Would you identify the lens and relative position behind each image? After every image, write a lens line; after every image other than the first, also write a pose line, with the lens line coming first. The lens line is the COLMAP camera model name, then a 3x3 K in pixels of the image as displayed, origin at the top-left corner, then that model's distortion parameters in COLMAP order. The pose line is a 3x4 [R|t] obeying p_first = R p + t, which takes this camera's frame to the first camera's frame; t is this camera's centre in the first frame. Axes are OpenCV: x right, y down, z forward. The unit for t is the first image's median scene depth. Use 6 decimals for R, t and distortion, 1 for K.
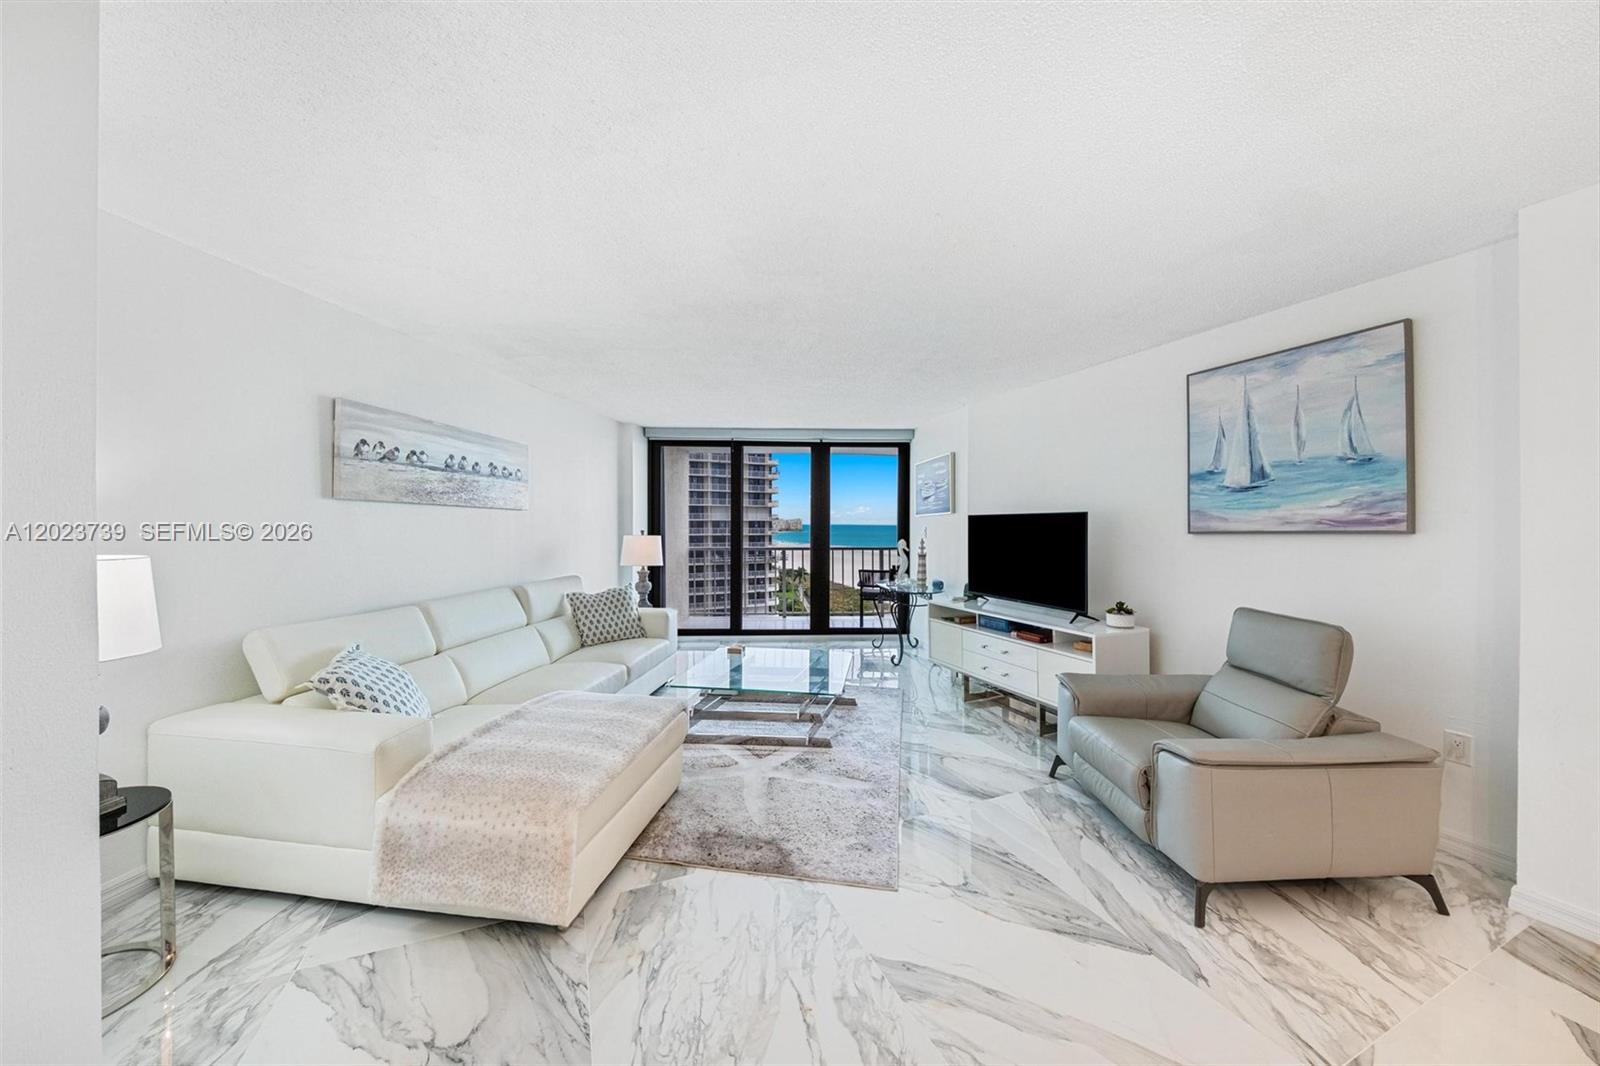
lens RADIAL K [[555.2, 0, 803.8], [0, 555.2, 534.4], [0, 0, 1]] dist [0.015812, -0.013907]
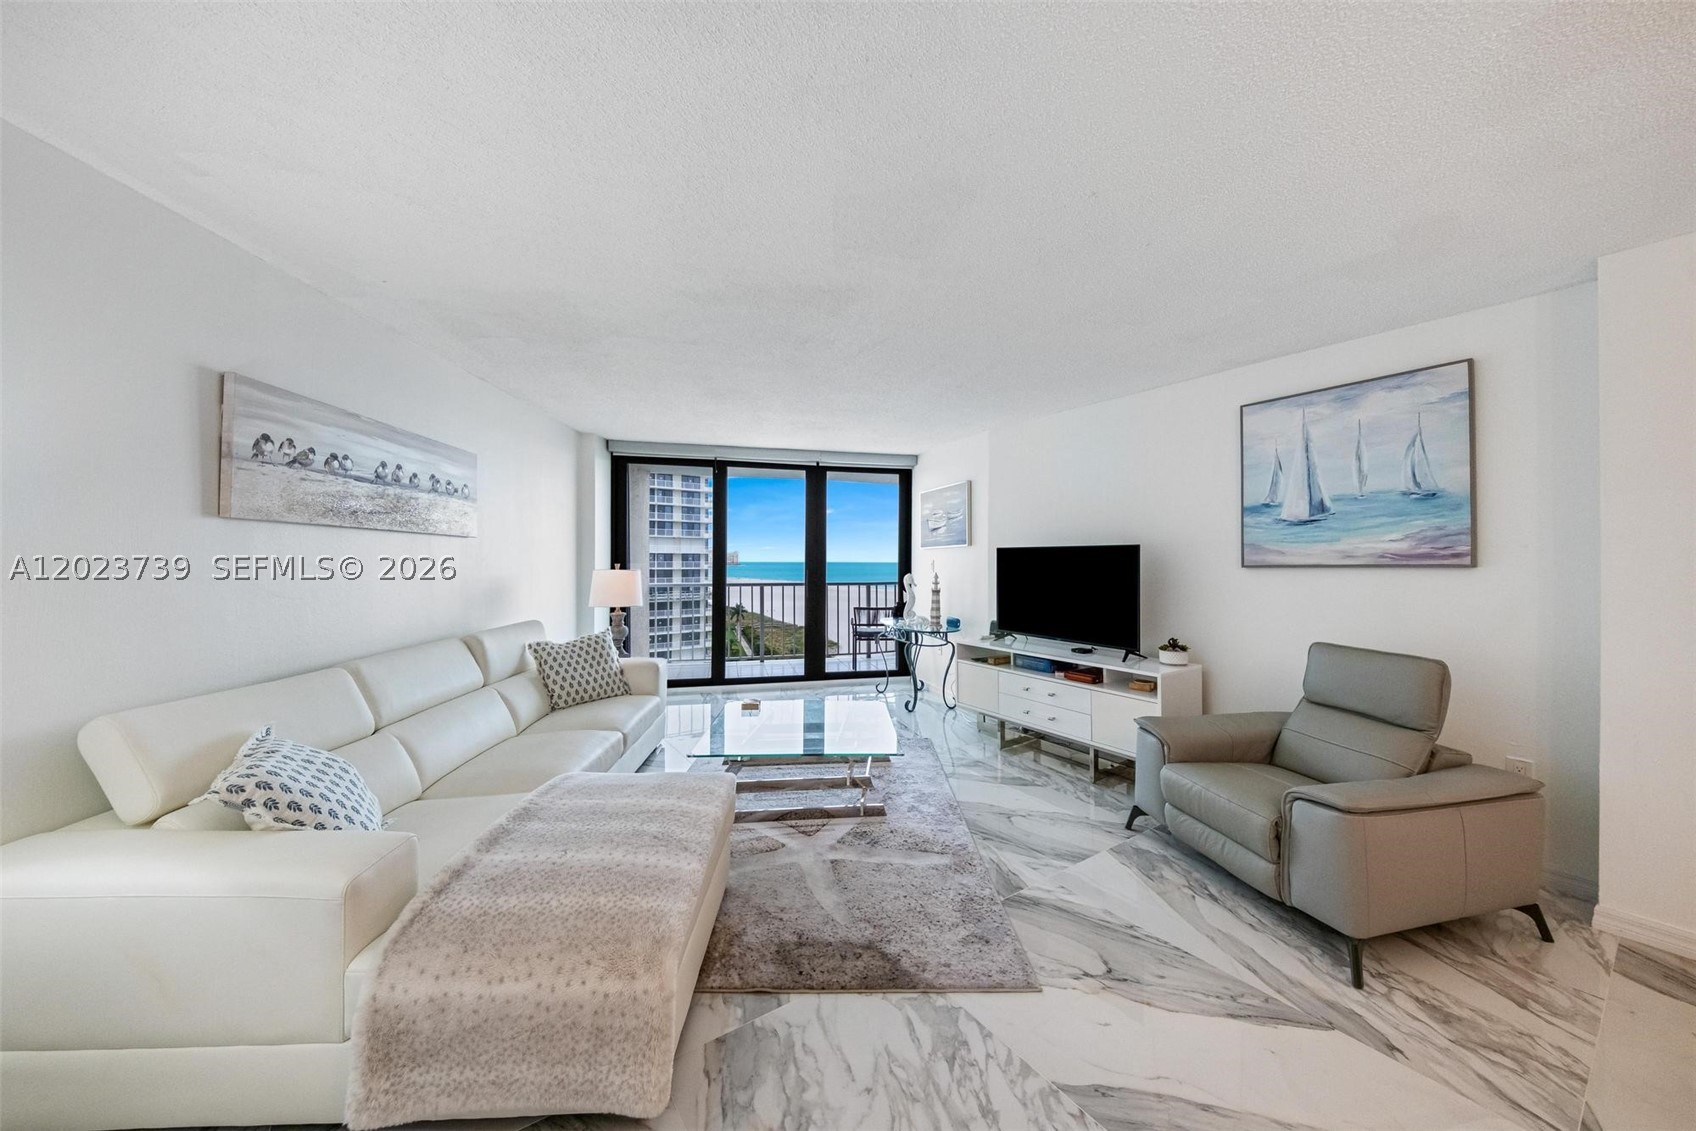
lens RADIAL K [[592.8, 0, 854.5], [0, 592.8, 564.4], [0, 0, 1]] dist [0.001958, -0.005443]
pose [[0.980925, 0.000676, 0.194388, -0.184525], [0.000705, 0.999975, -0.007036, 0.000217], [-0.194388, 0.007039, 0.980900, 0.111390]]
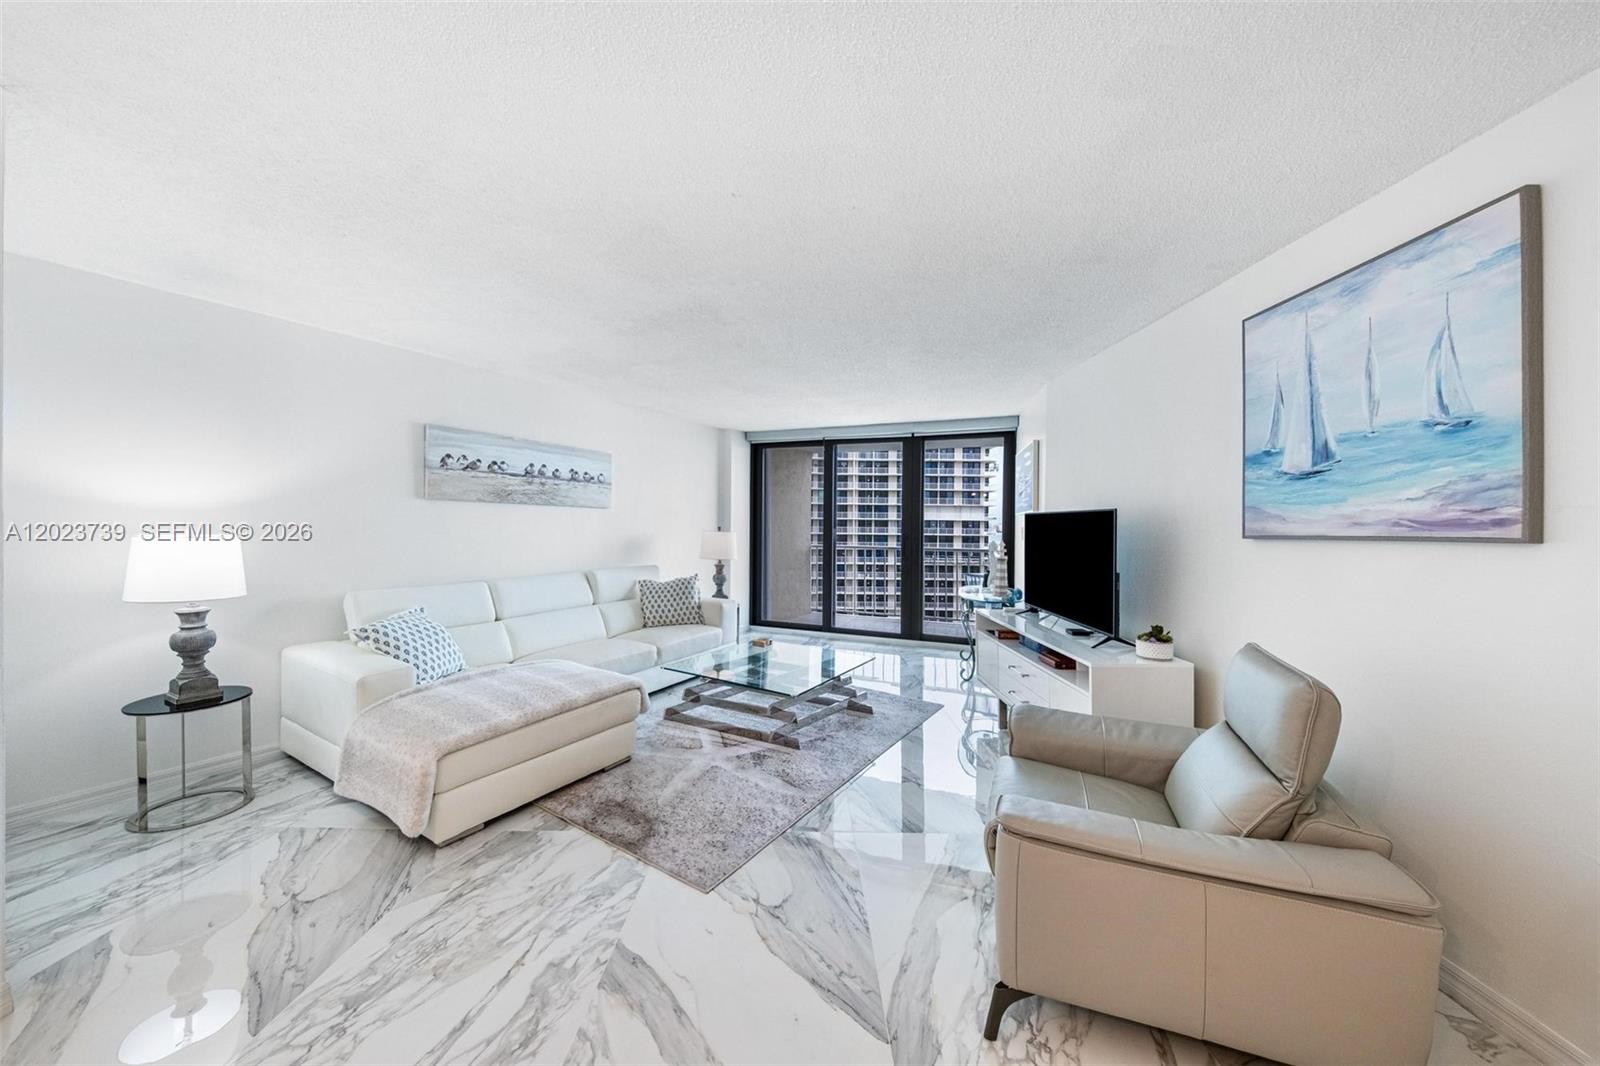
lens RADIAL K [[554.4, 0, 799.1], [0, 554.4, 536.4], [0, 0, 1]] dist [0.001338, -0.005629]
pose [[0.919079, 0.018763, -0.393627, 0.447654], [-0.017089, 0.999824, 0.007758, 0.000227], [0.393703, -0.000404, 0.919237, 0.108375]]
